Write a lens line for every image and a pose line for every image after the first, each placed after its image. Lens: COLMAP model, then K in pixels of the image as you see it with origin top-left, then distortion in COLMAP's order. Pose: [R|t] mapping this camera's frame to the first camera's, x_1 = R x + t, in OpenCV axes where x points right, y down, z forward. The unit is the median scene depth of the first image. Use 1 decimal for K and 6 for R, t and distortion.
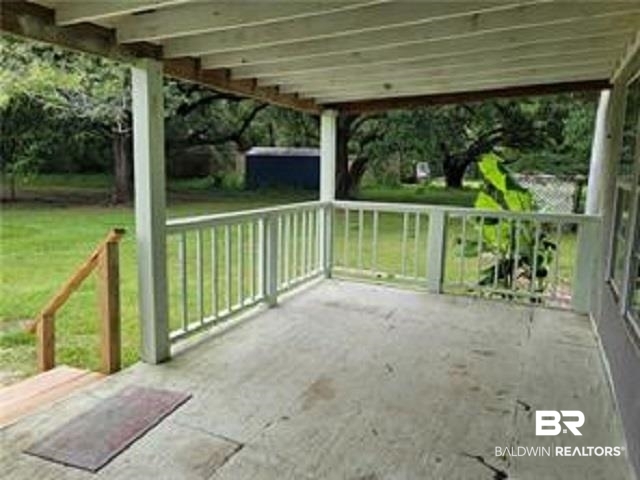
lens RADIAL K [[460.4, 0, 316.5], [0, 460.4, 241.4], [0, 0, 1]] dist [0.004142, -0.001538]
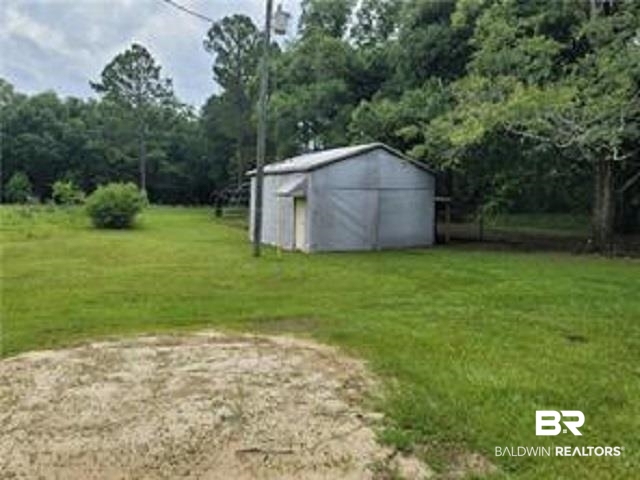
lens RADIAL K [[460.4, 0, 316.5], [0, 460.4, 241.4], [0, 0, 1]] dist [0.004142, -0.001538]
pose [[0.600201, 0.047087, -0.798462, -0.085661], [-0.114299, 0.993070, -0.027355, -0.023714], [0.791640, 0.107682, 0.601423, 0.137361]]
